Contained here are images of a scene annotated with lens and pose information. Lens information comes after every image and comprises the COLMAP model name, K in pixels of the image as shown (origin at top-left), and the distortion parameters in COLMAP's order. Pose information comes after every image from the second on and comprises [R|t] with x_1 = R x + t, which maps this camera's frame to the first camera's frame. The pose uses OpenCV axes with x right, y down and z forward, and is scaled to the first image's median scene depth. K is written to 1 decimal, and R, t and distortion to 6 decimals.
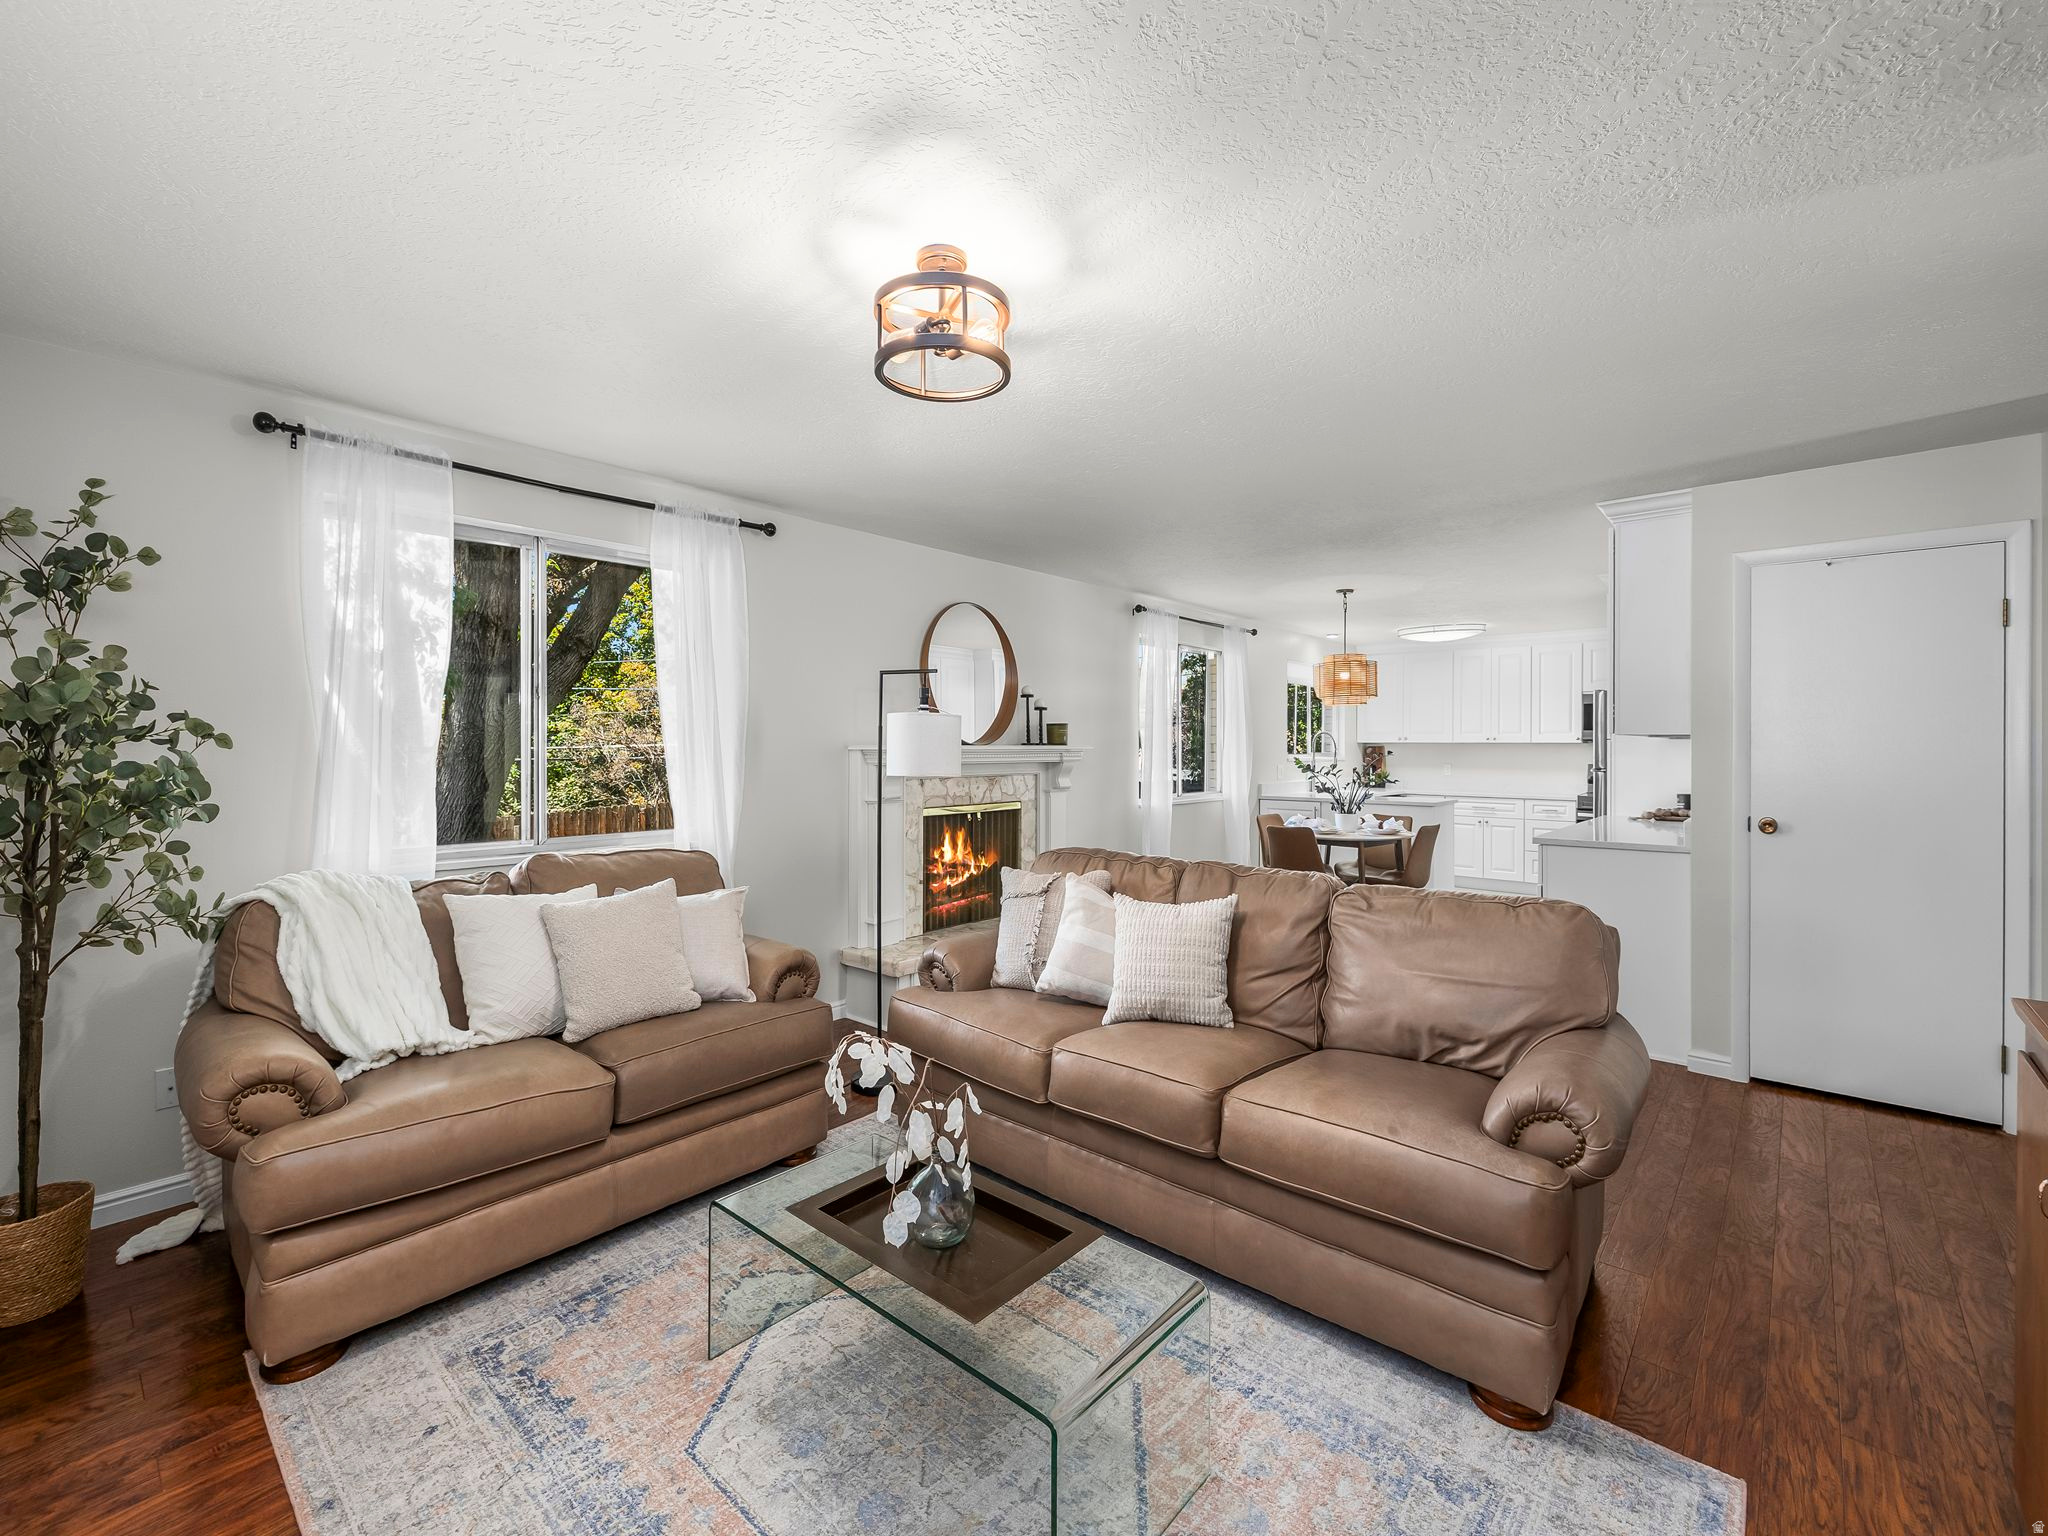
lens RADIAL K [[870.7, 0, 1013.1], [0, 870.7, 769.9], [0, 0, 1]] dist [0.000965, 0.000150]
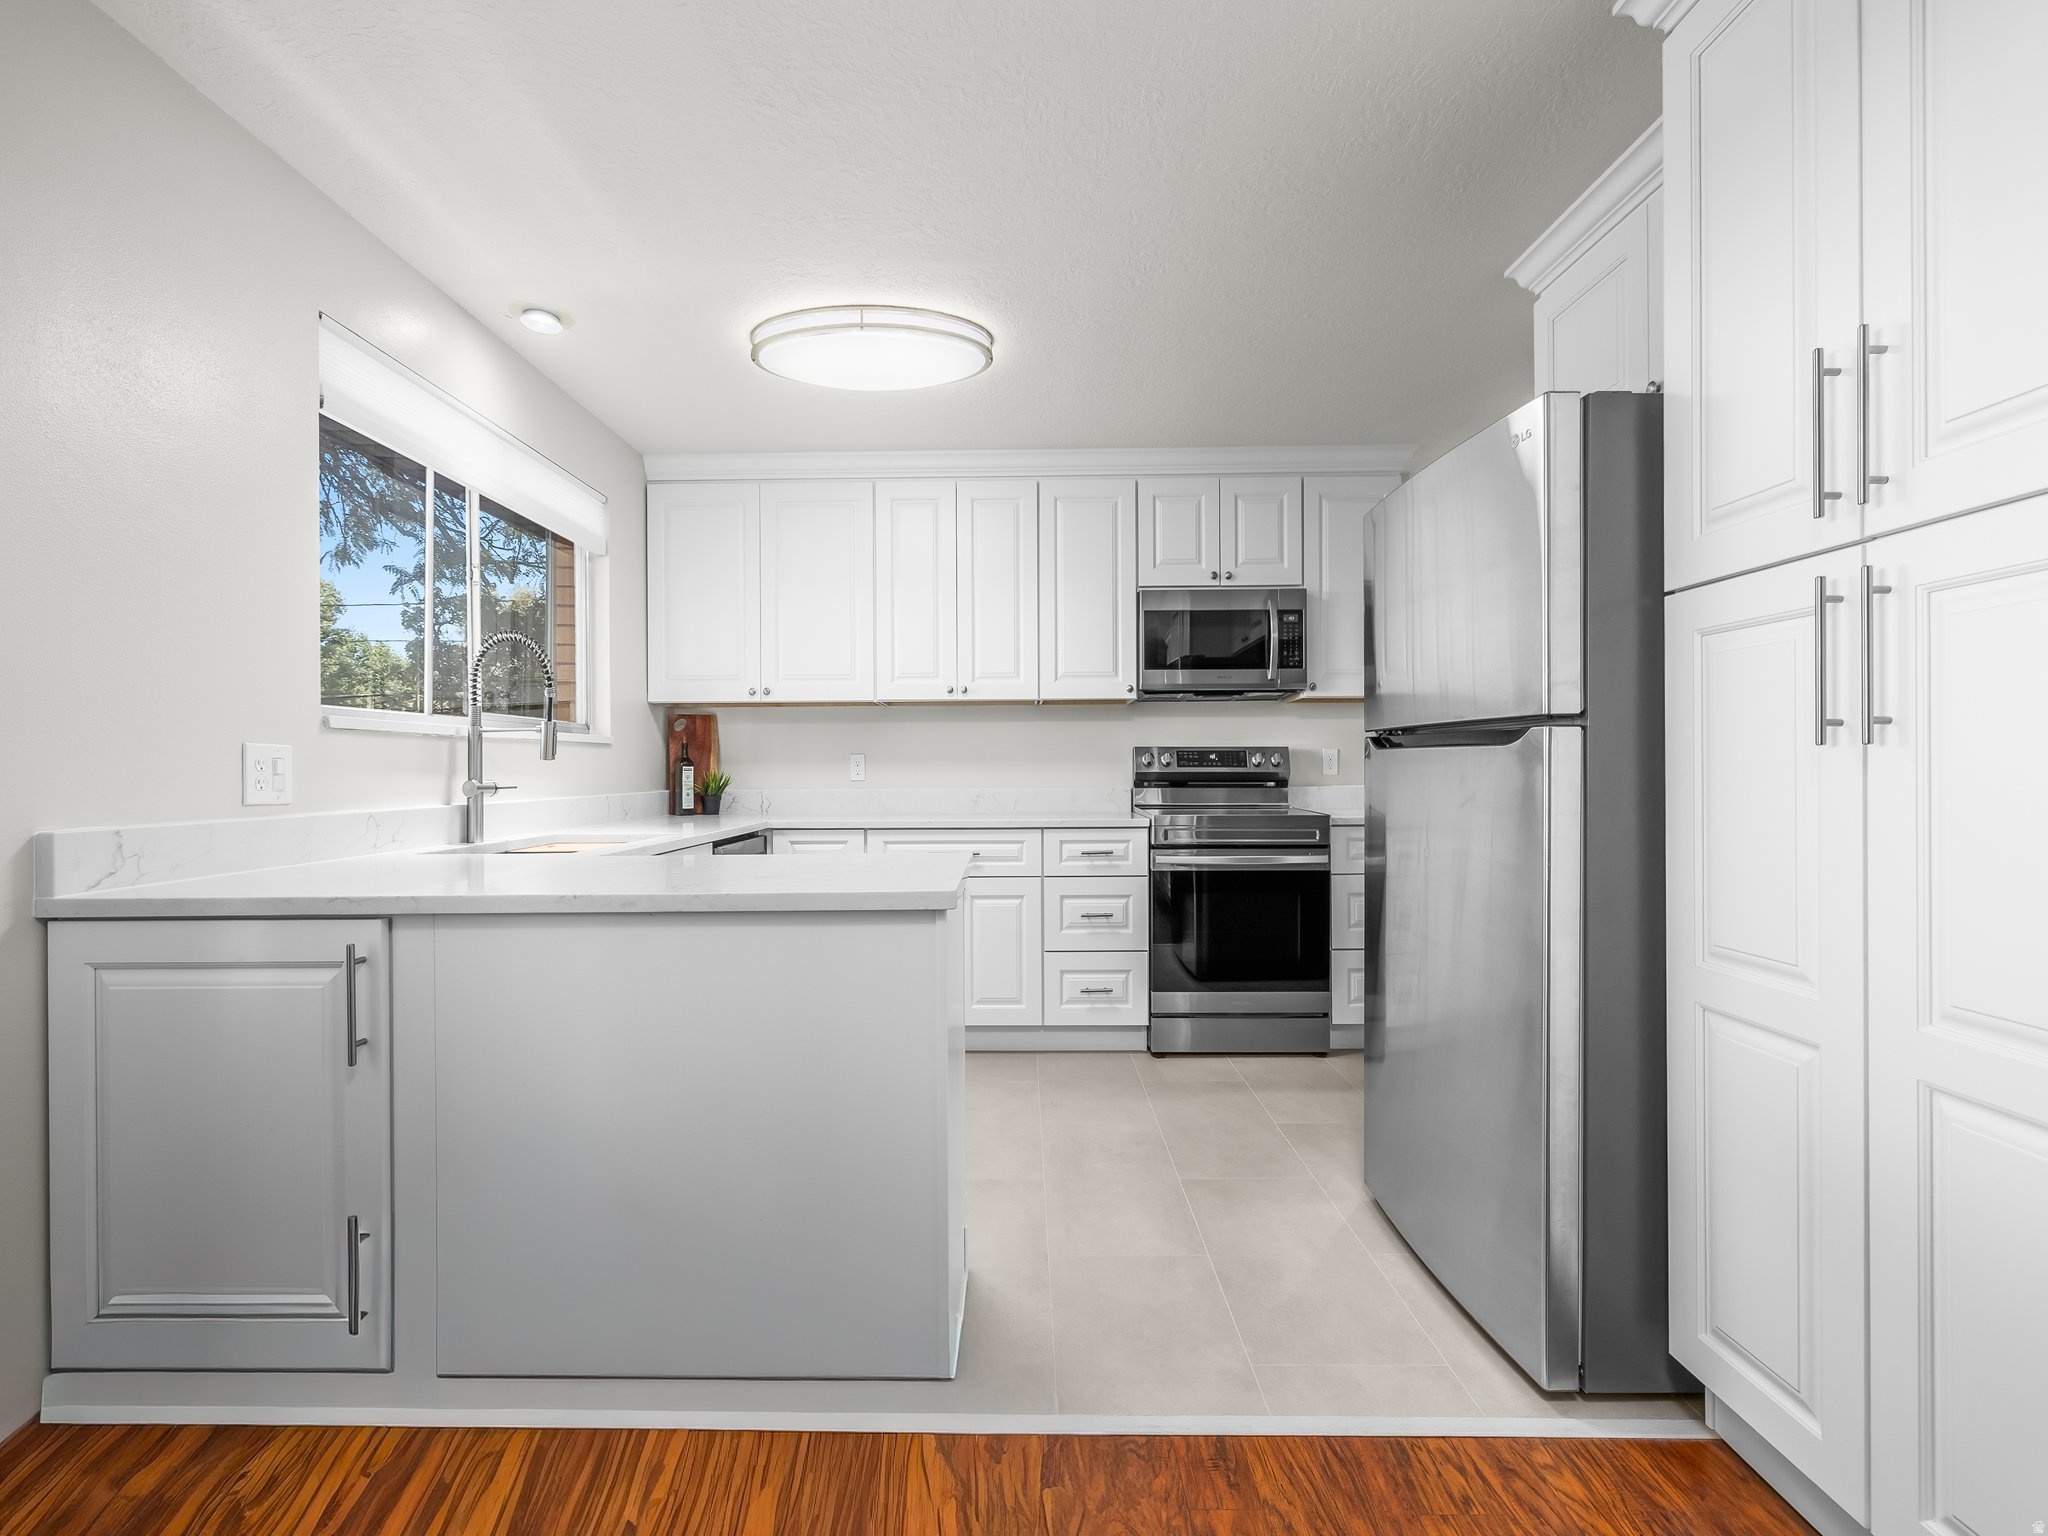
lens RADIAL K [[858.4, 0, 998.2], [0, 858.4, 762.3], [0, 0, 1]] dist [0.000505, -0.000075]
pose [[0.753469, -0.008658, 0.657427, 0.417942], [0.028729, 0.999392, -0.019765, 0.013320], [-0.656856, 0.033780, 0.753259, 0.974600]]
